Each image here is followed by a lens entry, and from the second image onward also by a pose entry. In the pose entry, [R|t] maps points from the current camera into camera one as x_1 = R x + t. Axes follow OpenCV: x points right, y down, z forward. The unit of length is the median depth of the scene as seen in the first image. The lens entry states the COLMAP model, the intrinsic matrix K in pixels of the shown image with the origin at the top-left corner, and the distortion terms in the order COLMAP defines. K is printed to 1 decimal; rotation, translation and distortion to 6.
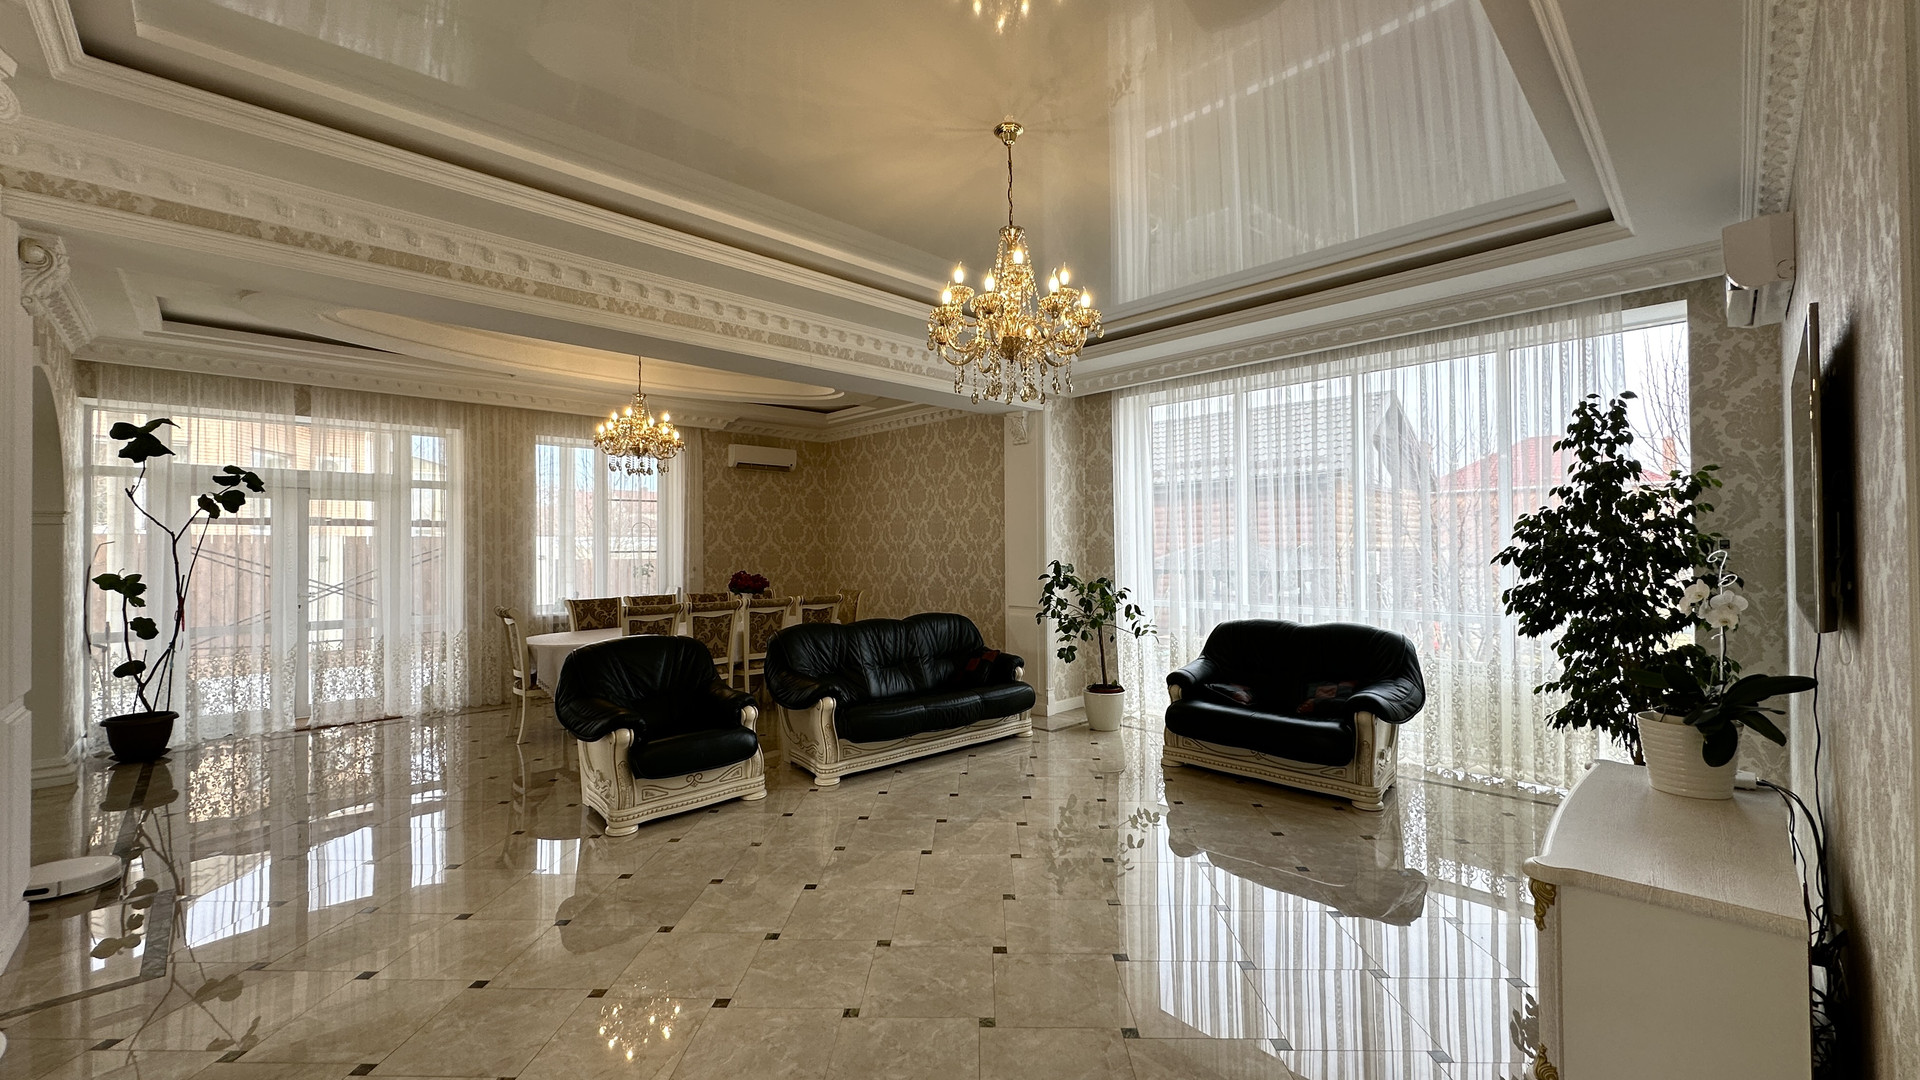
lens RADIAL K [[759.4, 0, 957.9], [0, 759.4, 542.3], [0, 0, 1]] dist [-0.010111, 0.000235]
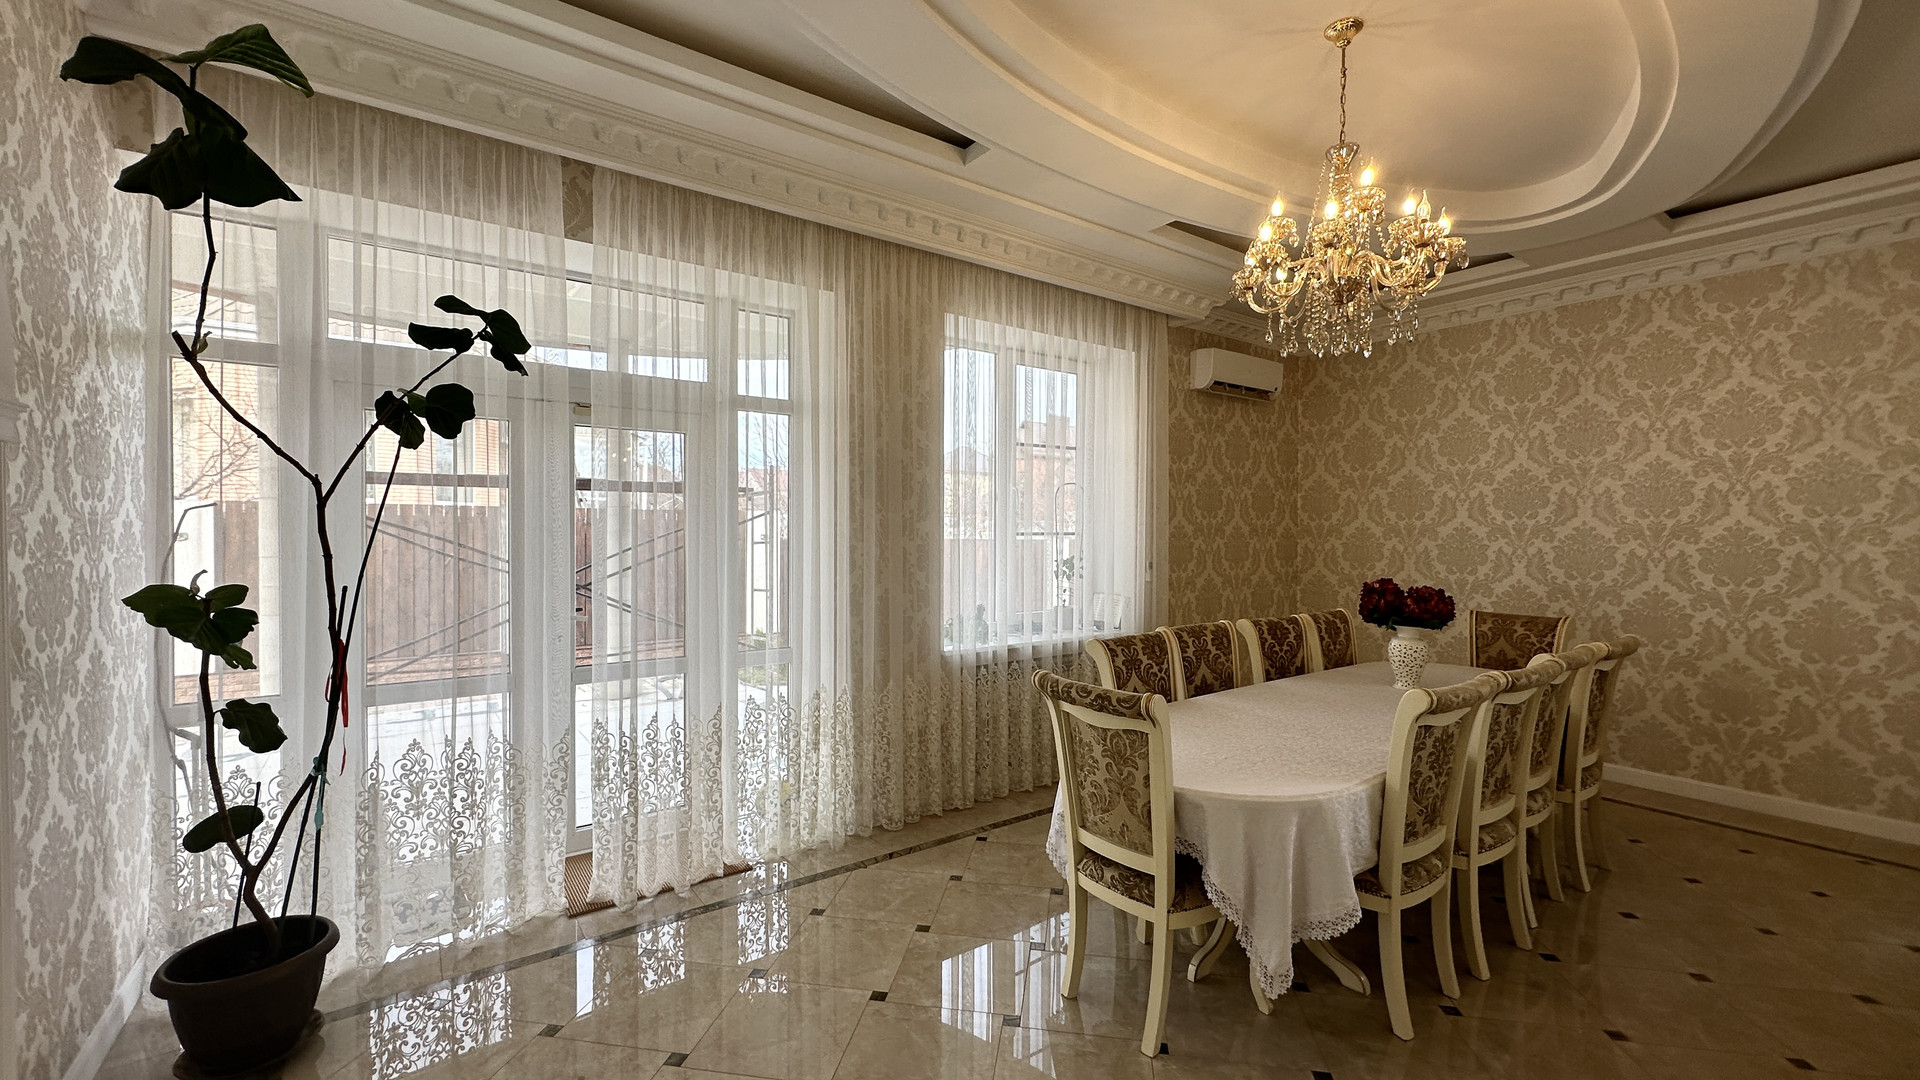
lens RADIAL K [[759.4, 0, 956.7], [0, 759.4, 541.3], [0, 0, 1]] dist [-0.010111, 0.000235]
pose [[0.989298, 0.012490, -0.145371, -0.624461], [-0.008814, 0.999626, 0.025899, 0.005468], [0.145640, -0.024340, 0.989038, 0.625818]]
